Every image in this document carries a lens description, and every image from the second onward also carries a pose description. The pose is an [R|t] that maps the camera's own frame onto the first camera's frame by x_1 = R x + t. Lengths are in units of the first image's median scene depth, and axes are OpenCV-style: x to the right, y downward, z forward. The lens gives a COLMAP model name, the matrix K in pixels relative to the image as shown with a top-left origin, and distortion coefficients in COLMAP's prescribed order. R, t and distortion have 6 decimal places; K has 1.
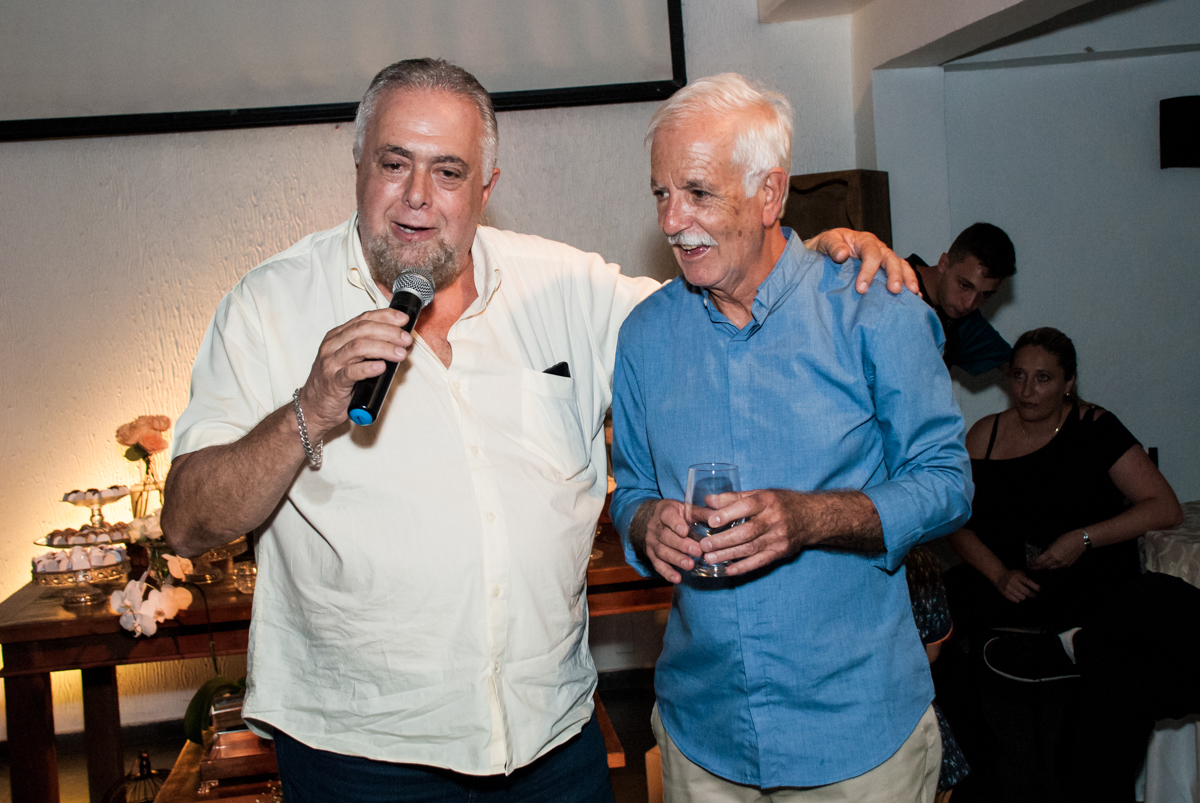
lens RADIAL K [[1737.0, 0, 570.7], [0, 1737.0, 442.2], [0, 0, 1]] dist [0.296368, 0.000000]
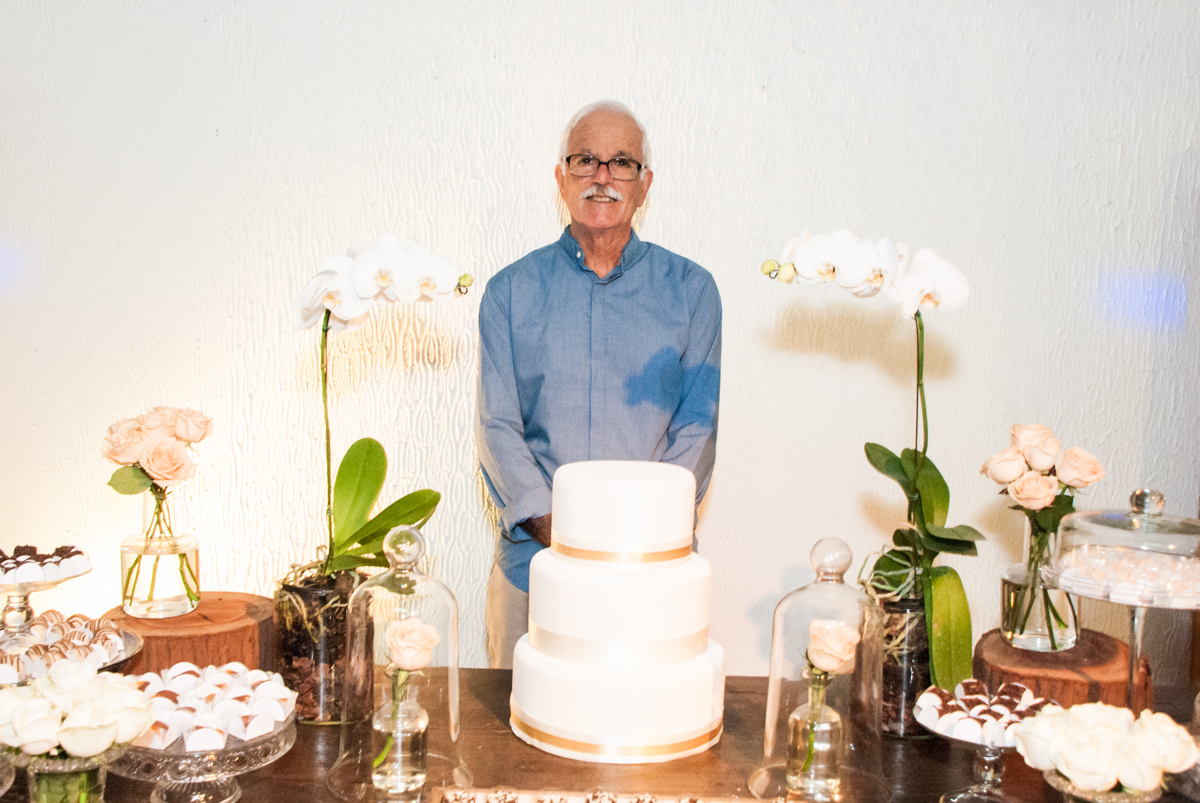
lens RADIAL K [[1250.6, 0, 571.6], [0, 1250.6, 362.5], [0, 0, 1]] dist [0.020098, 0.000000]
pose [[0.988402, 0.117124, -0.096661, -0.078307], [-0.118722, 0.992867, -0.010931, -0.035096], [0.094692, 0.022280, 0.995257, 0.578310]]
